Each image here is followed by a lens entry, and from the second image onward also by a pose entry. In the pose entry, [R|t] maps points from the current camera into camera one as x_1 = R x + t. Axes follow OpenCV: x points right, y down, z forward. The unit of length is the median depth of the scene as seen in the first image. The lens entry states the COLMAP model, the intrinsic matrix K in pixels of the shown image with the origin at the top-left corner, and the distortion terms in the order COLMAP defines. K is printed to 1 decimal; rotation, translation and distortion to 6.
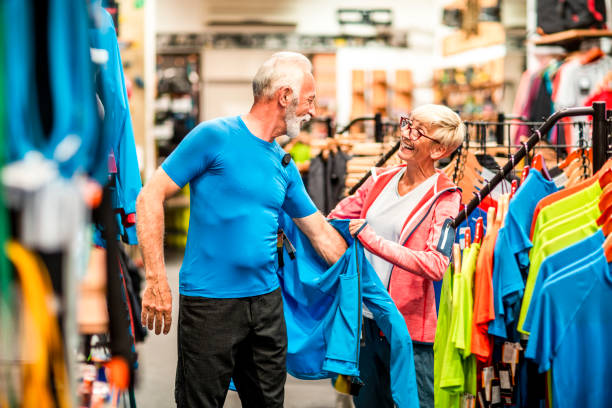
lens RADIAL K [[1482.4, 0, 306.0], [0, 1482.4, 204.0], [0, 0, 1]] dist [-0.097324, -0.343857]
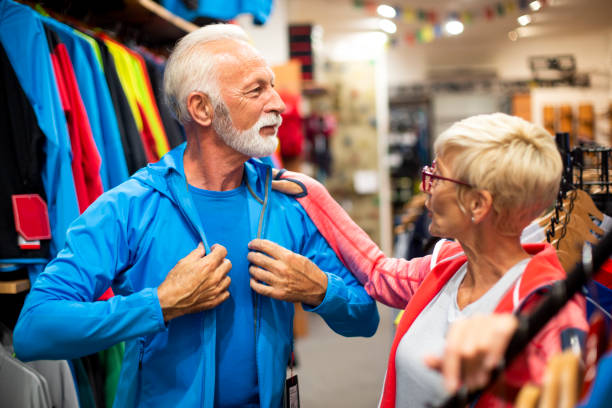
lens RADIAL K [[896.8, 0, 306.0], [0, 896.8, 204.0], [0, 0, 1]] dist [-0.115851, 0.065406]
pose [[0.963586, -0.019080, -0.266719, 0.113309], [0.020118, 0.999797, 0.001158, -0.038455], [0.266642, -0.006482, 0.963774, 0.670868]]
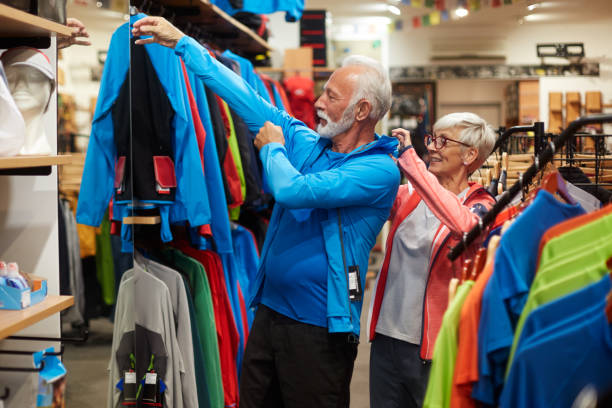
lens RADIAL K [[1029.6, 0, 262.4], [0, 1029.6, 204.8], [0, 0, 1]] dist [-0.098102, 0.005885]
pose [[0.958119, 0.008966, -0.286231, 0.141712], [-0.006081, 0.999921, 0.010966, -0.017900], [0.286307, -0.008767, 0.958098, 0.360886]]
